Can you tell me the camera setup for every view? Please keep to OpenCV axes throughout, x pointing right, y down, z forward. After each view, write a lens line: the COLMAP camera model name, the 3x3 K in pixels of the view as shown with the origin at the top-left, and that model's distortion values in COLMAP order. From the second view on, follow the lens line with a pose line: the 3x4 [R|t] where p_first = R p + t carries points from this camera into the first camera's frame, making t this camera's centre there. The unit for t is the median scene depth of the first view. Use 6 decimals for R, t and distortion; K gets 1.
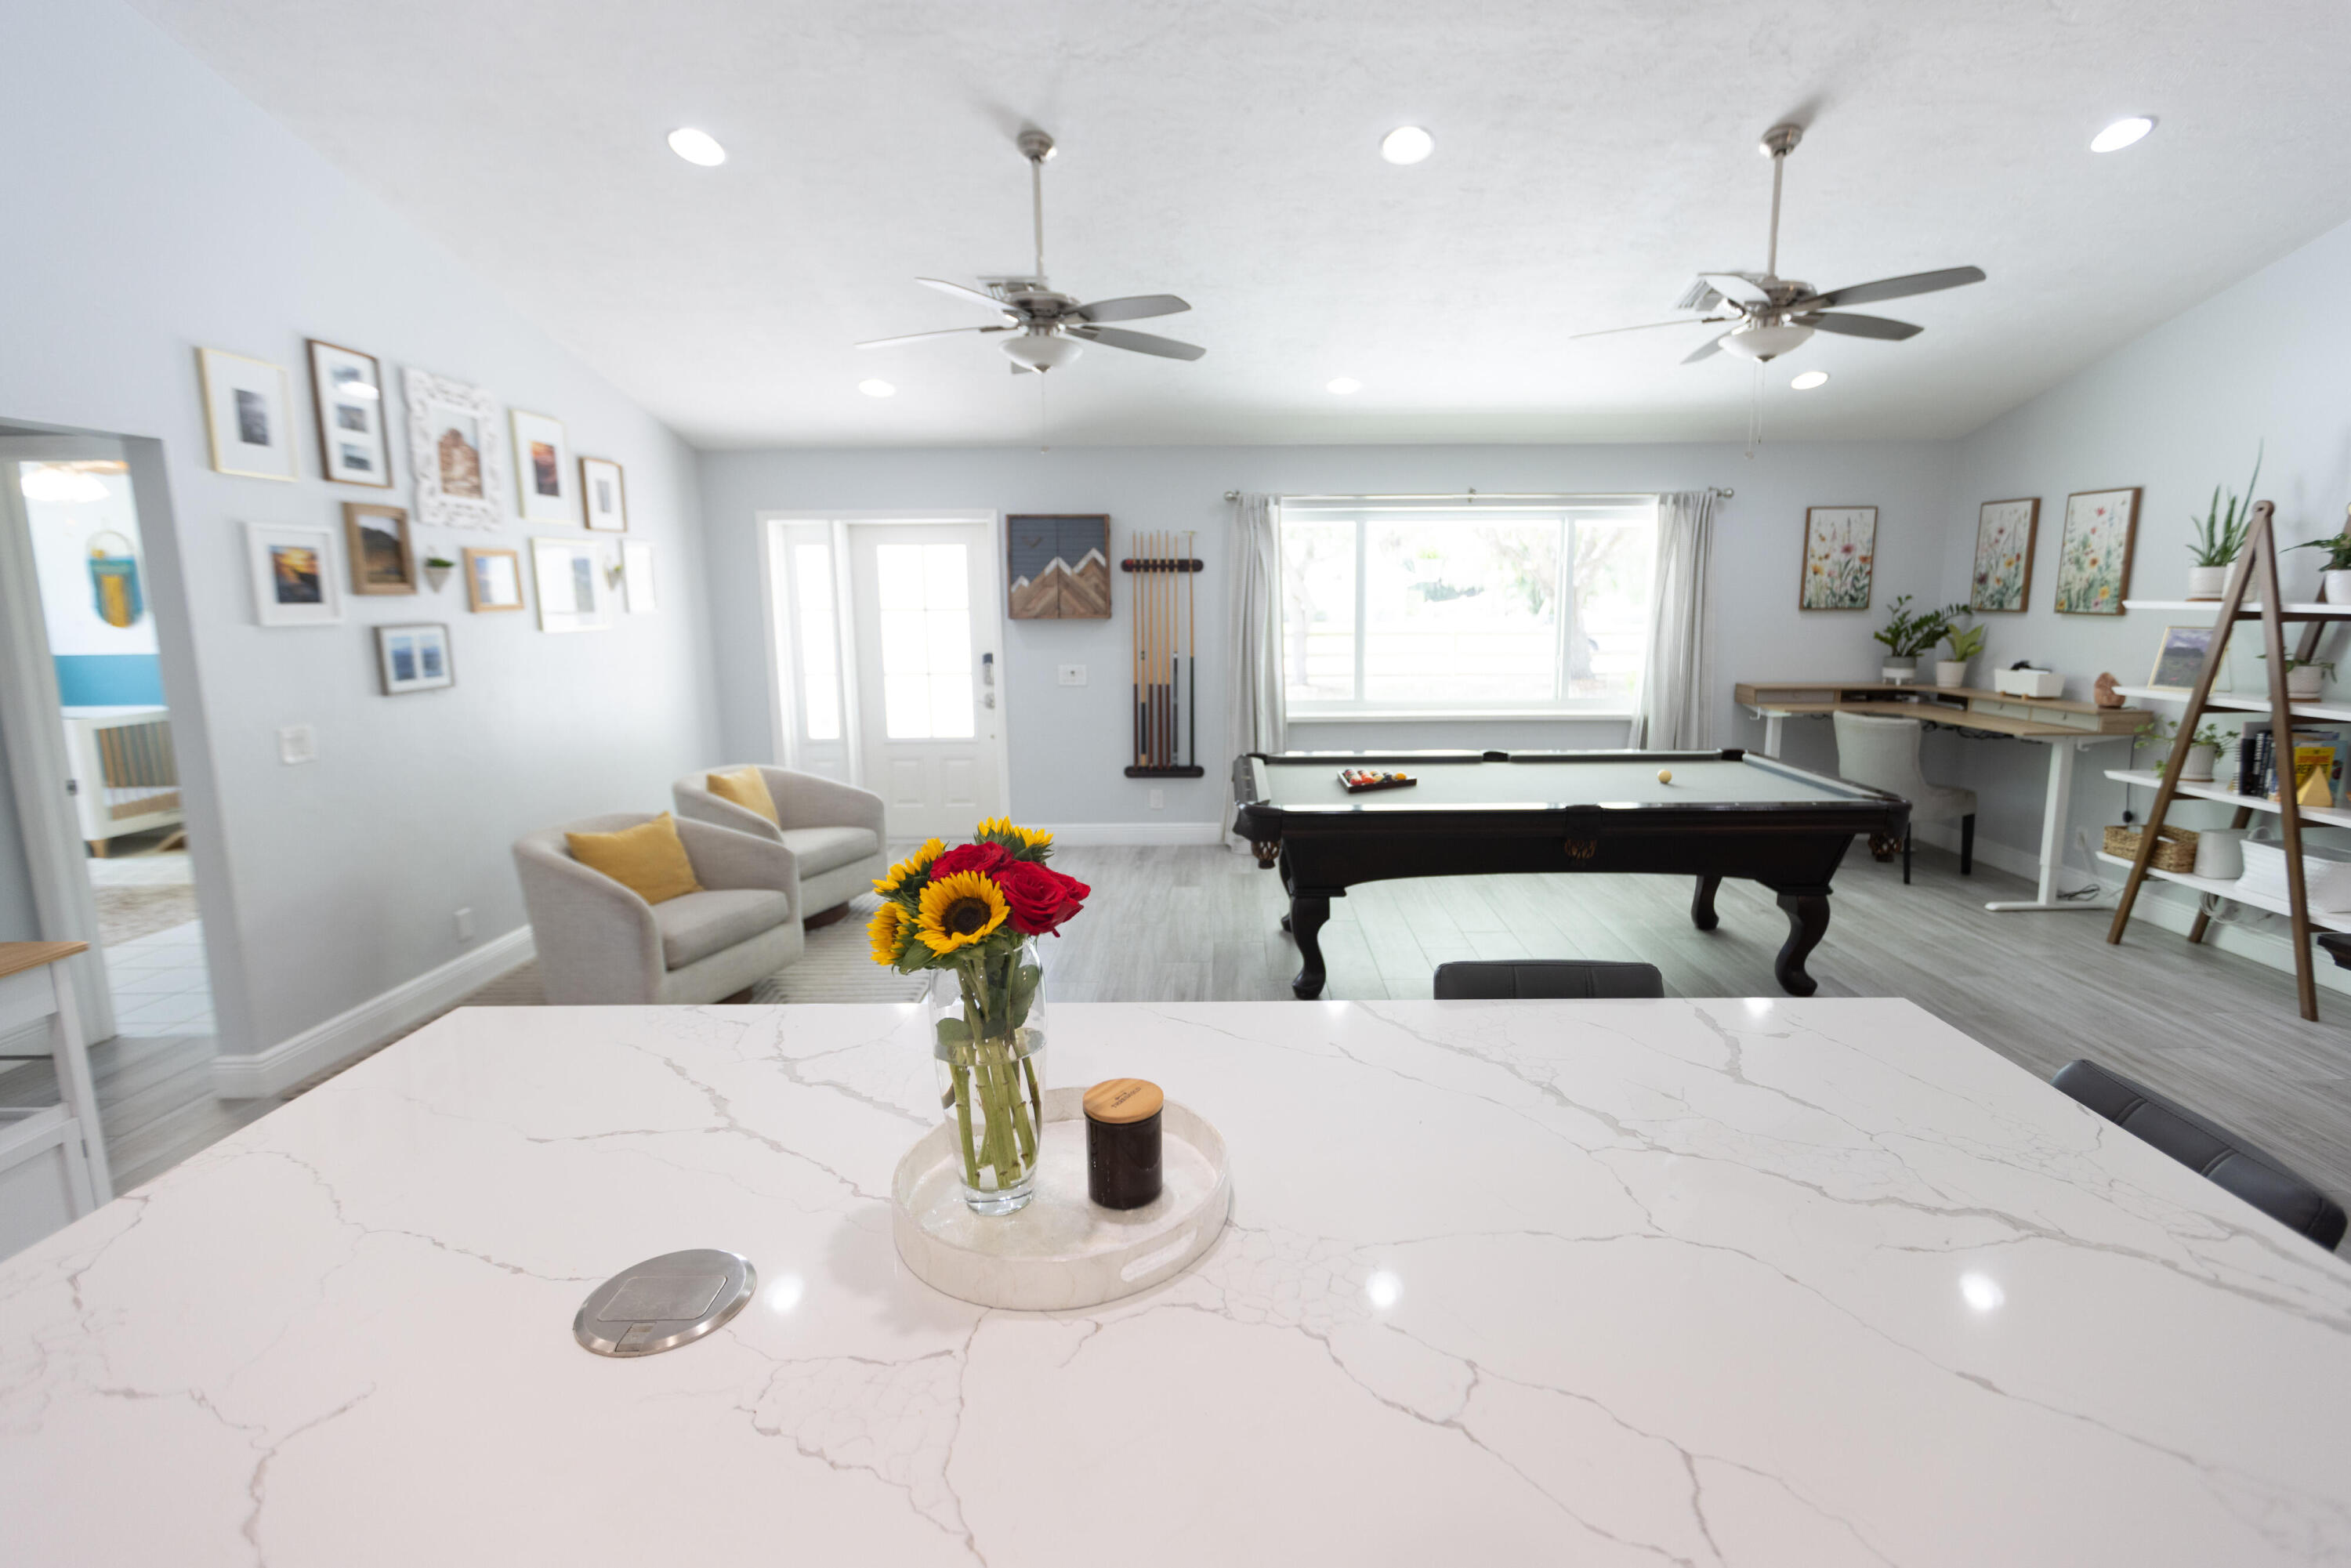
lens RADIAL K [[1078.0, 0, 1231.8], [0, 1078.0, 753.4], [0, 0, 1]] dist [-0.000928, -0.000141]
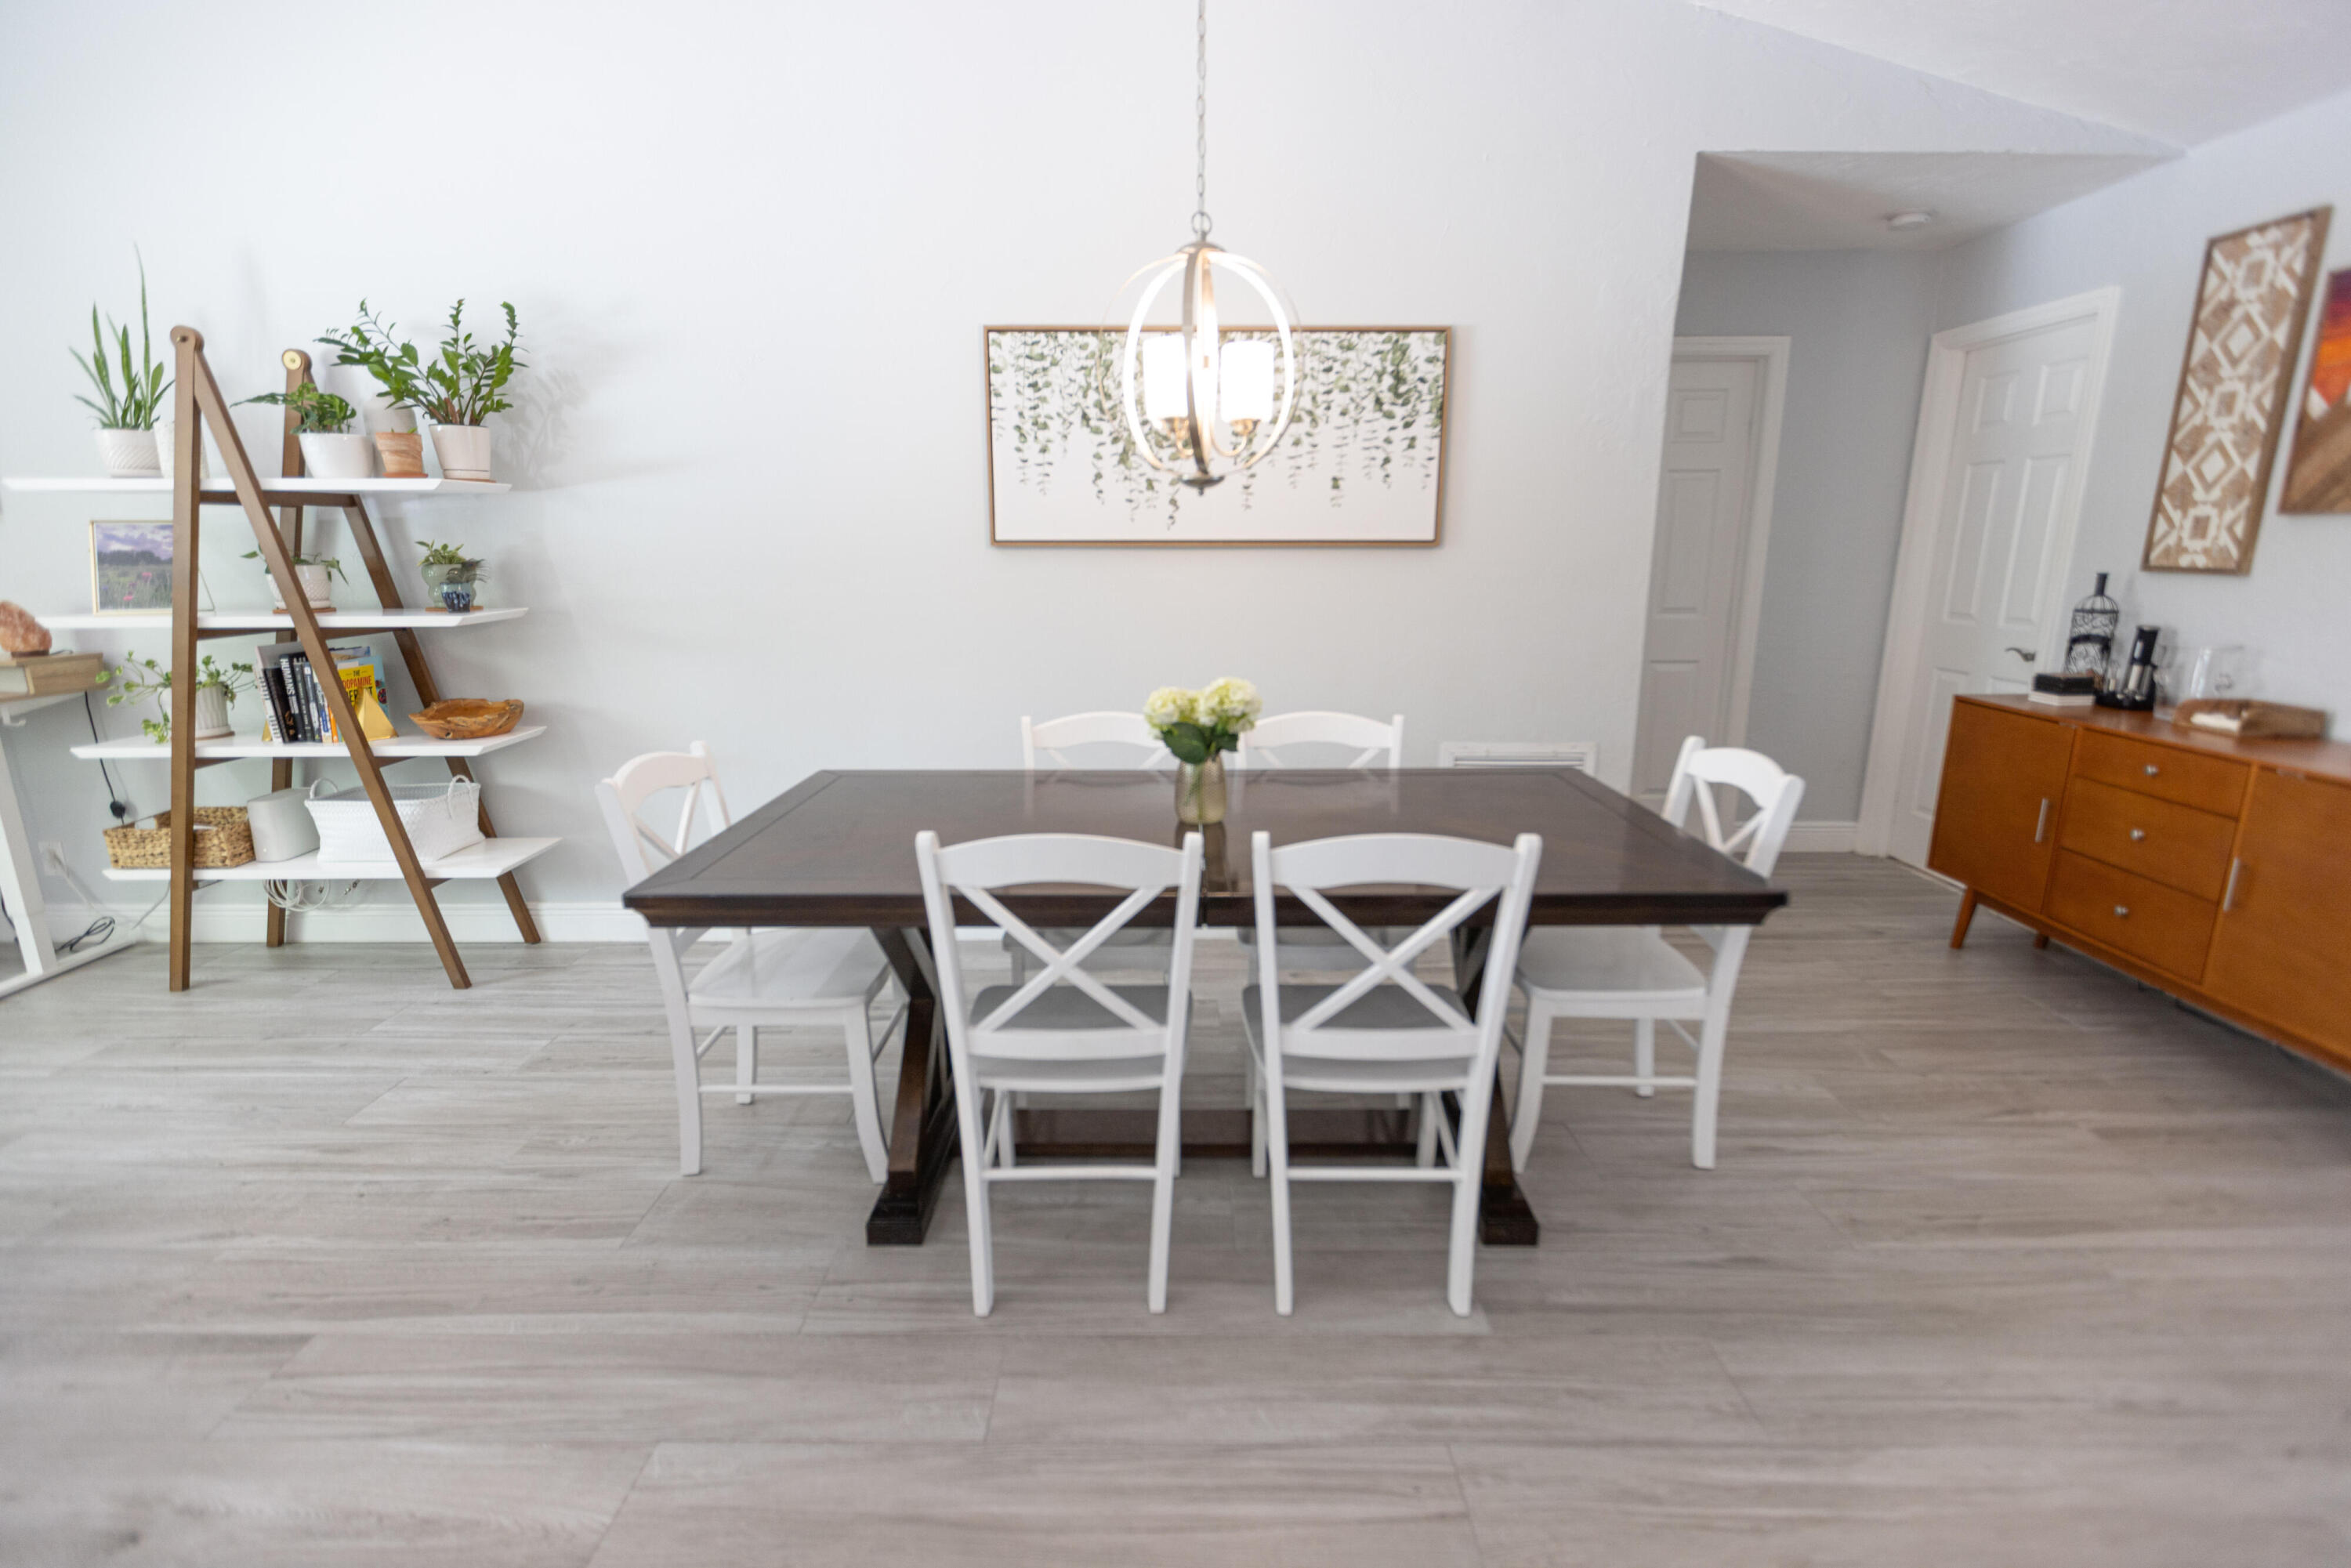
lens RADIAL K [[1090.1, 0, 1178.9], [0, 1090.1, 799.9], [0, 0, 1]] dist [-0.000495, -0.000686]
pose [[0.018385, -0.228189, 0.973443, 0.192655], [0.156247, 0.962302, 0.222626, 0.004281], [-0.987547, 0.148005, 0.053345, 0.336330]]
